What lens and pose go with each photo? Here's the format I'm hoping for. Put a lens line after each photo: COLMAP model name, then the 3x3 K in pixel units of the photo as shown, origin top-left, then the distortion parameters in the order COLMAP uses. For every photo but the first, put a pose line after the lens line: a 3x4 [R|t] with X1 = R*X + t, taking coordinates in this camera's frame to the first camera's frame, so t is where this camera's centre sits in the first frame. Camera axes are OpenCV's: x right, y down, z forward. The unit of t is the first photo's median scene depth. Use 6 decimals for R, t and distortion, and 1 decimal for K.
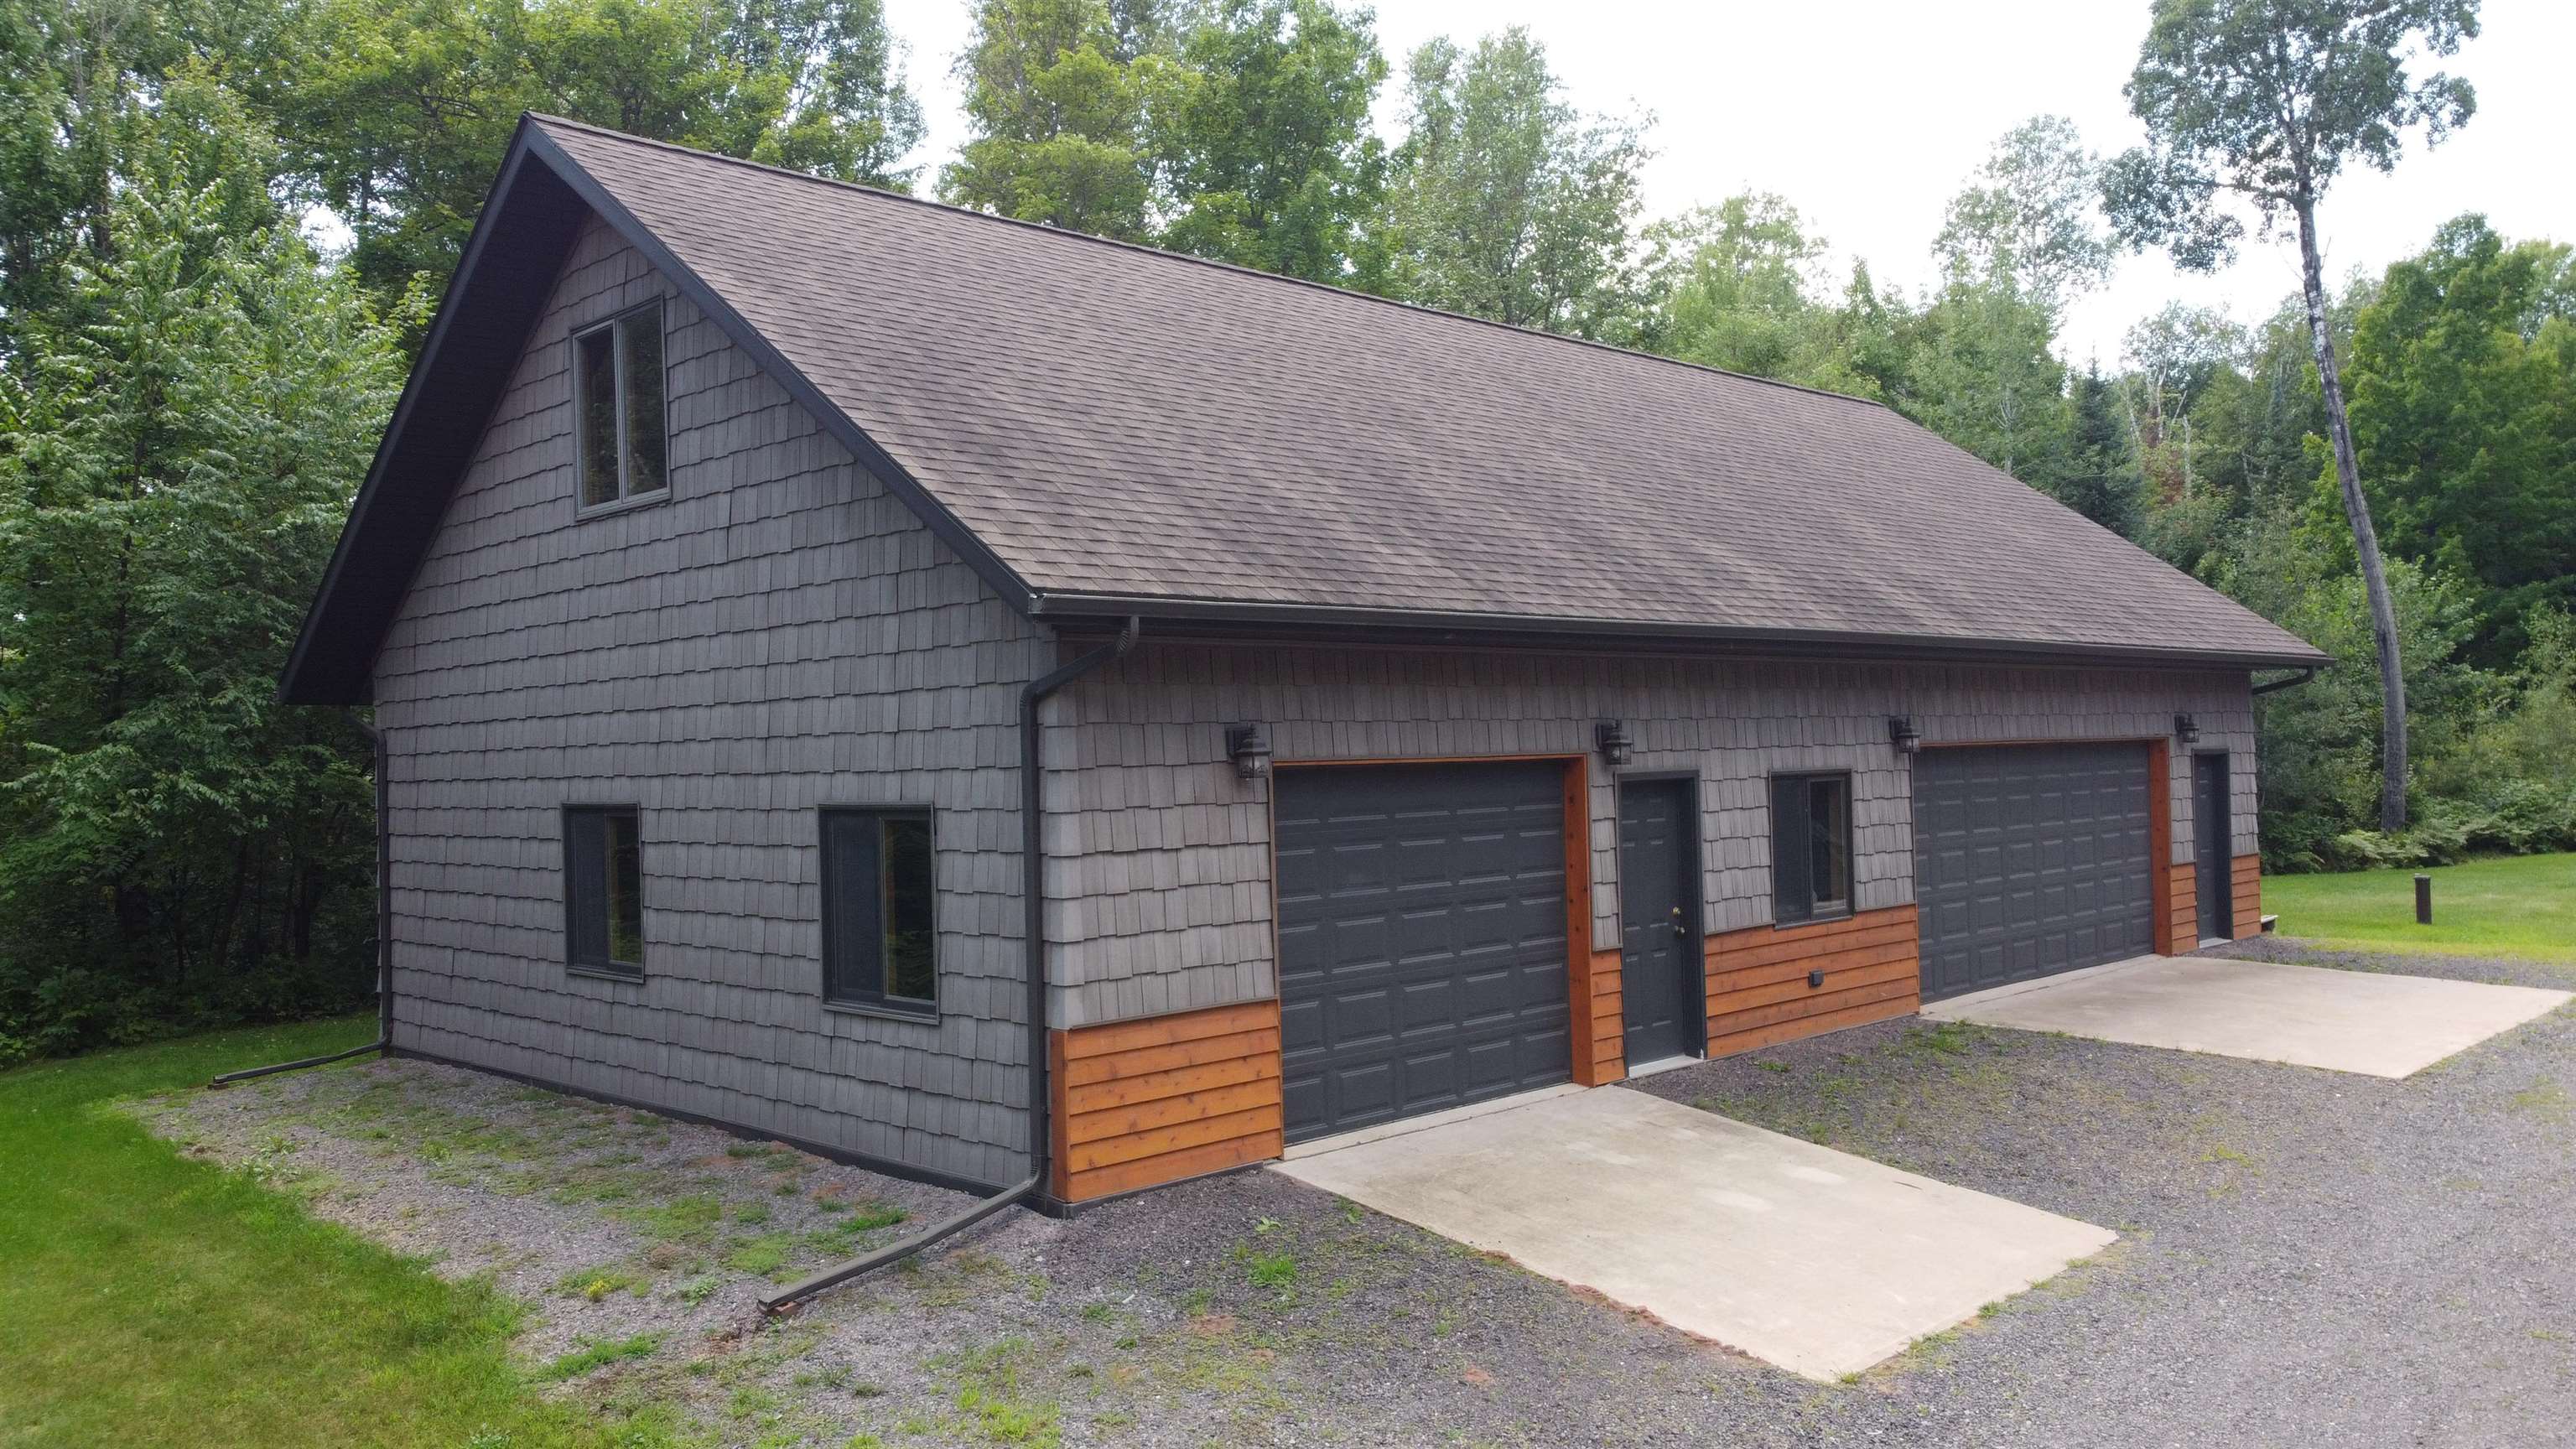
lens RADIAL K [[1949.2, 0, 1293.0], [0, 1949.2, 735.1], [0, 0, 1]] dist [0.004422, -0.010693]
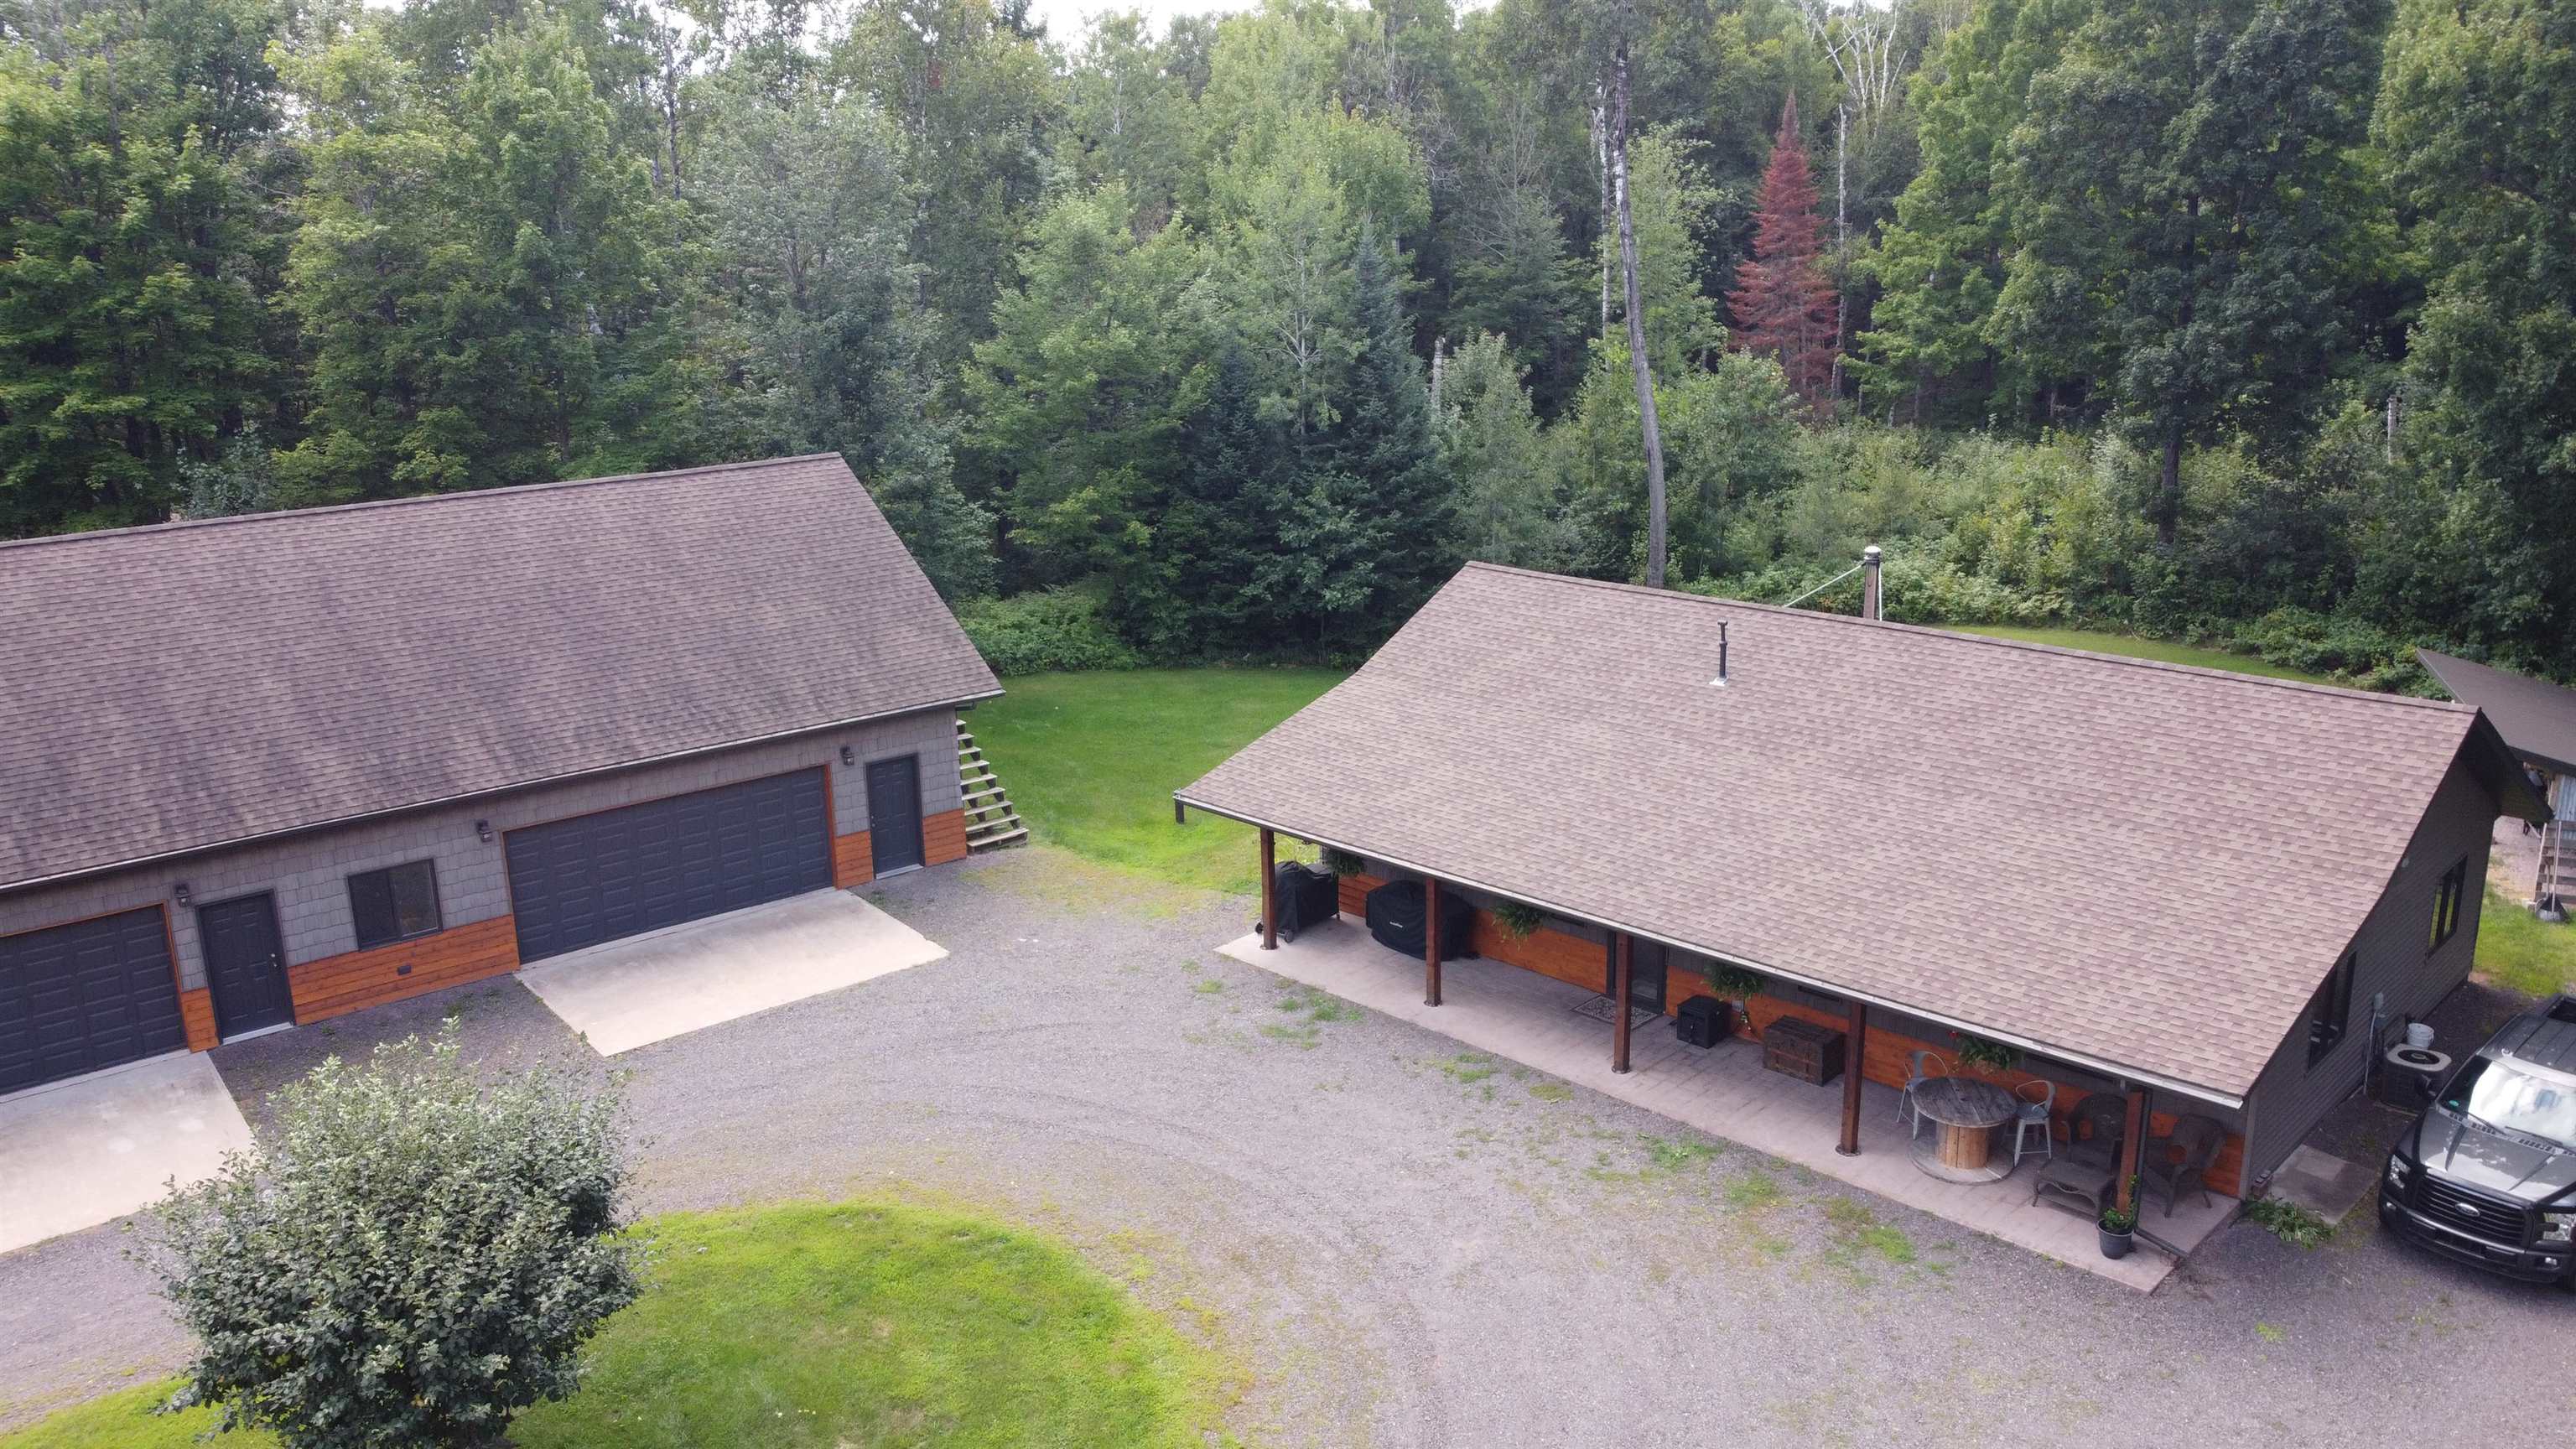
lens RADIAL K [[1949.2, 0, 1300.7], [0, 1949.2, 721.5], [0, 0, 1]] dist [0.004422, -0.010693]
pose [[0.996907, 0.030208, -0.072558, 1.363615], [-0.009372, 0.962289, 0.271868, -0.679034], [0.078034, -0.270347, 0.959595, -0.739113]]
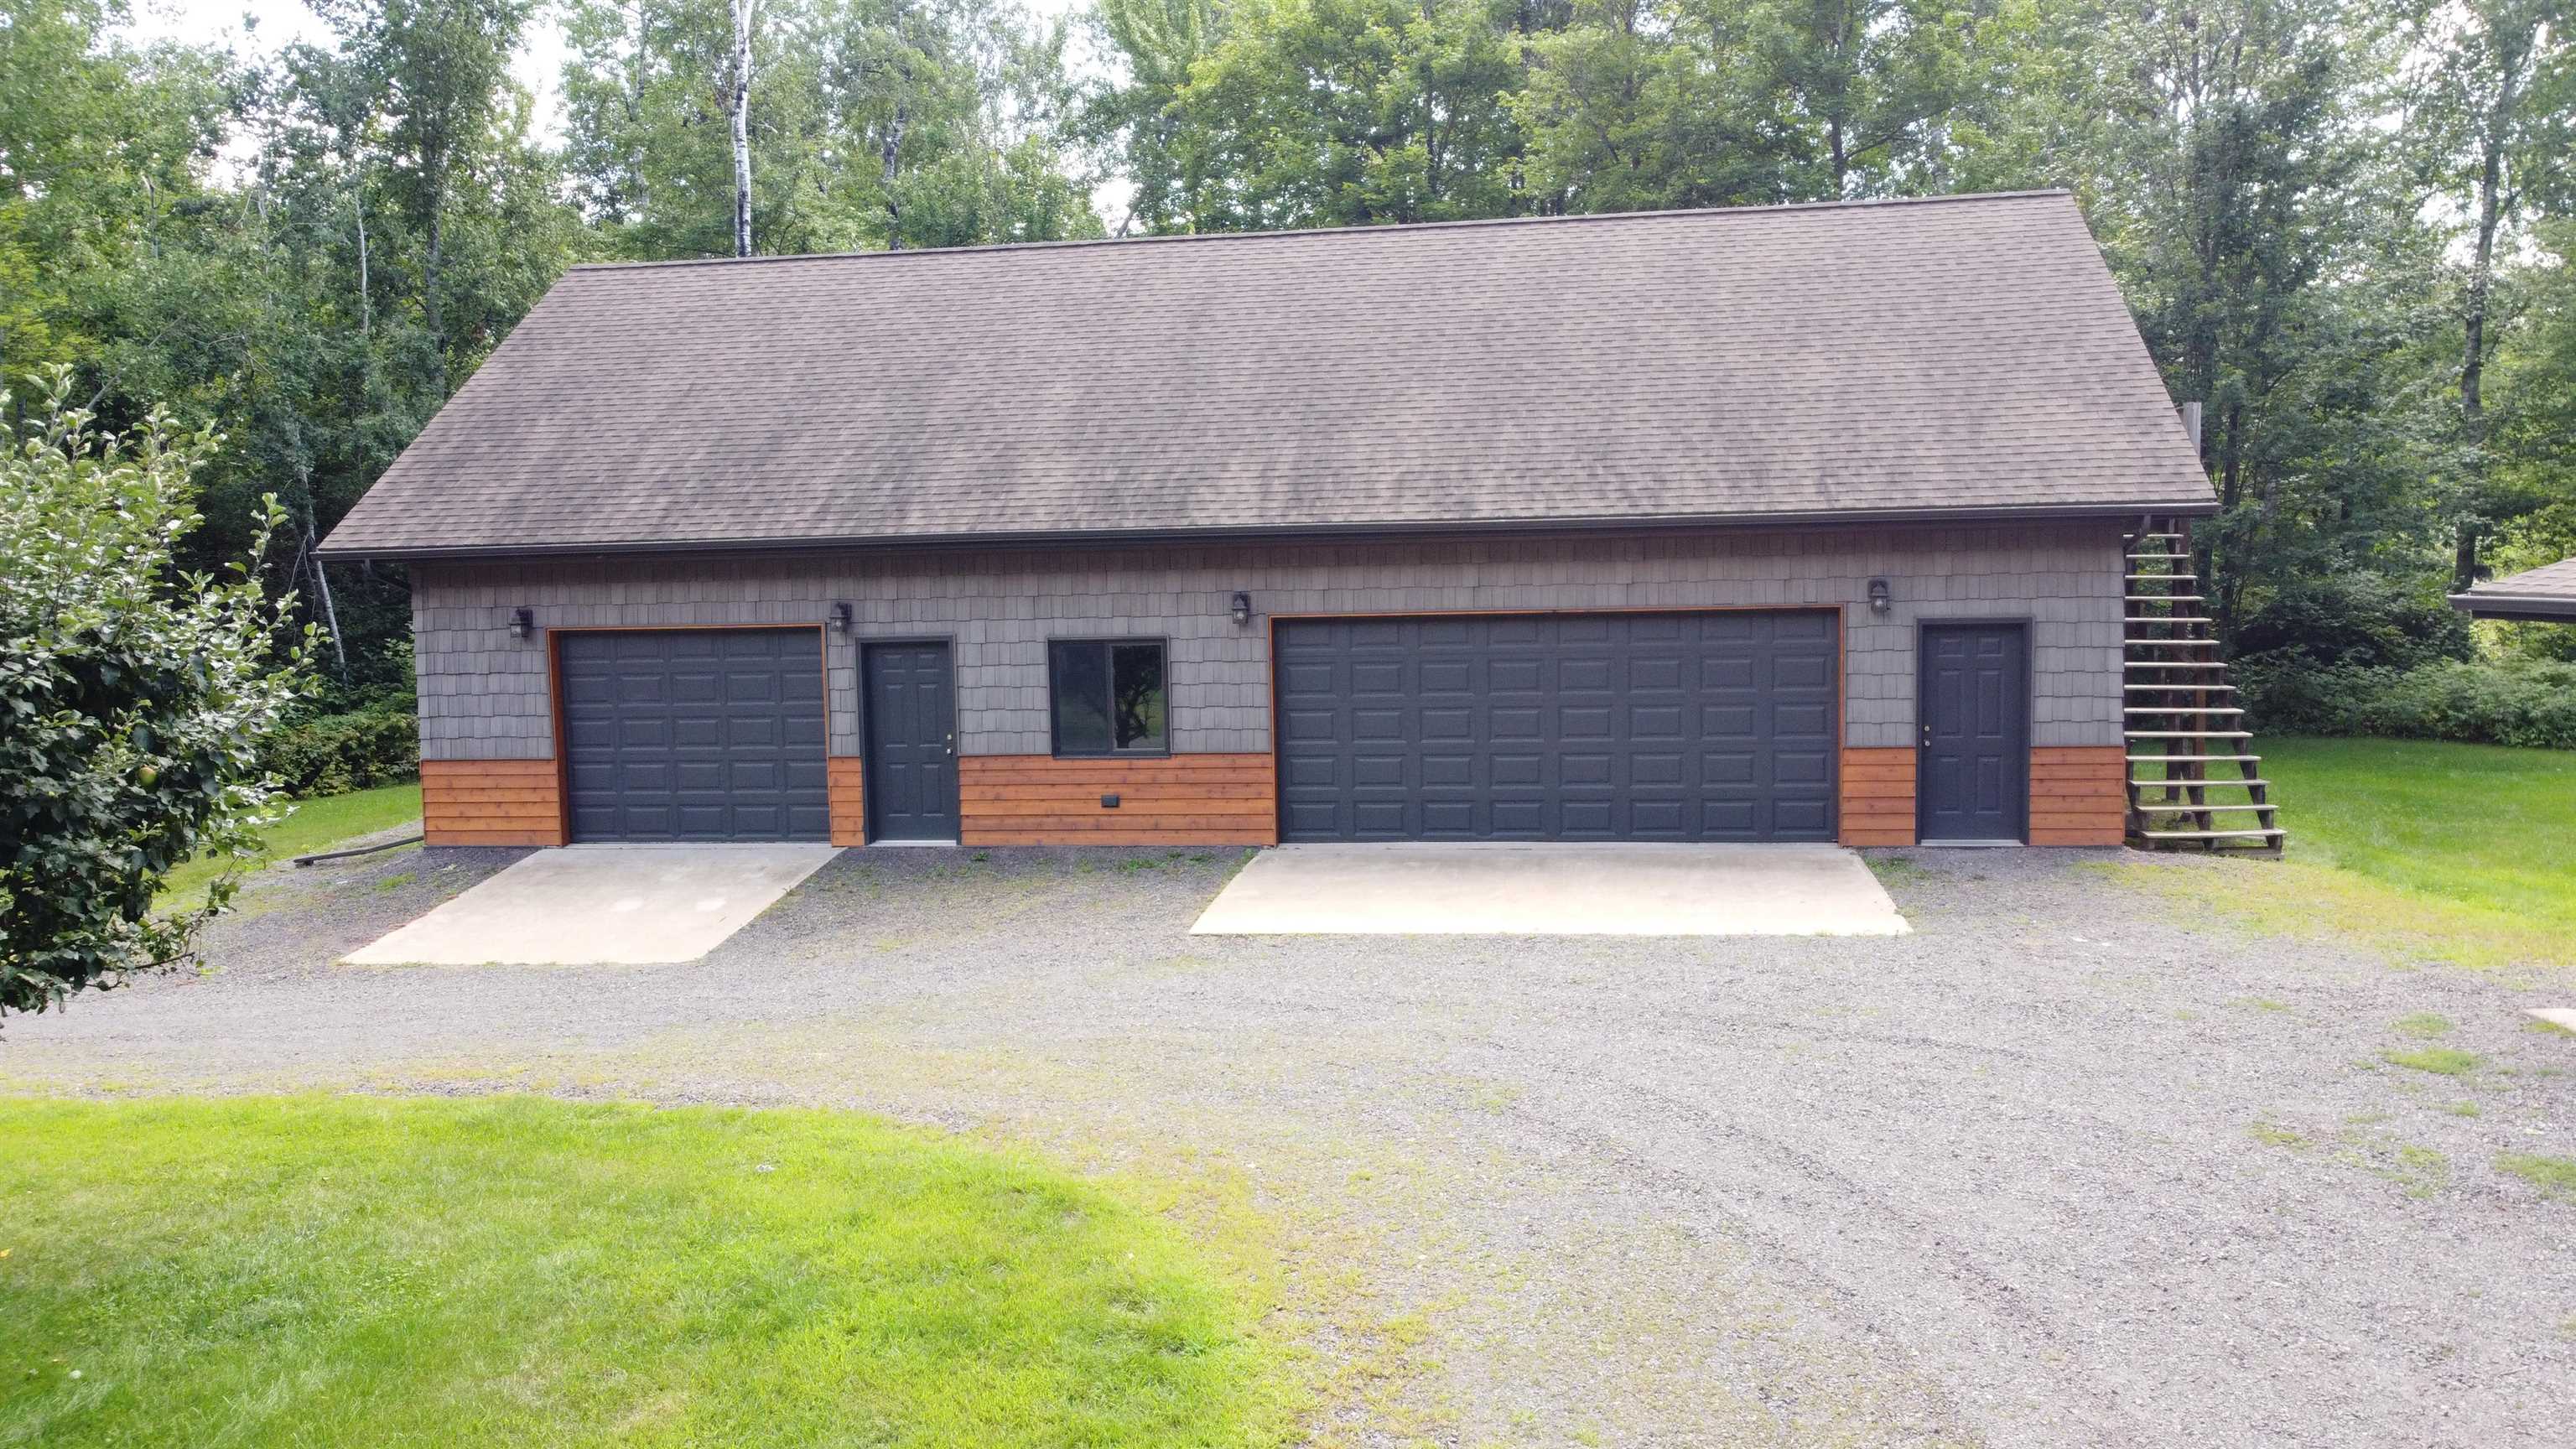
lens RADIAL K [[1949.2, 0, 1303.3], [0, 1949.2, 738.7], [0, 0, 1]] dist [0.004422, -0.010693]
pose [[0.603101, 0.083418, -0.793291, 1.442695], [0.014287, 0.993227, 0.115304, -0.063827], [0.797537, -0.080874, 0.597825, 0.374168]]
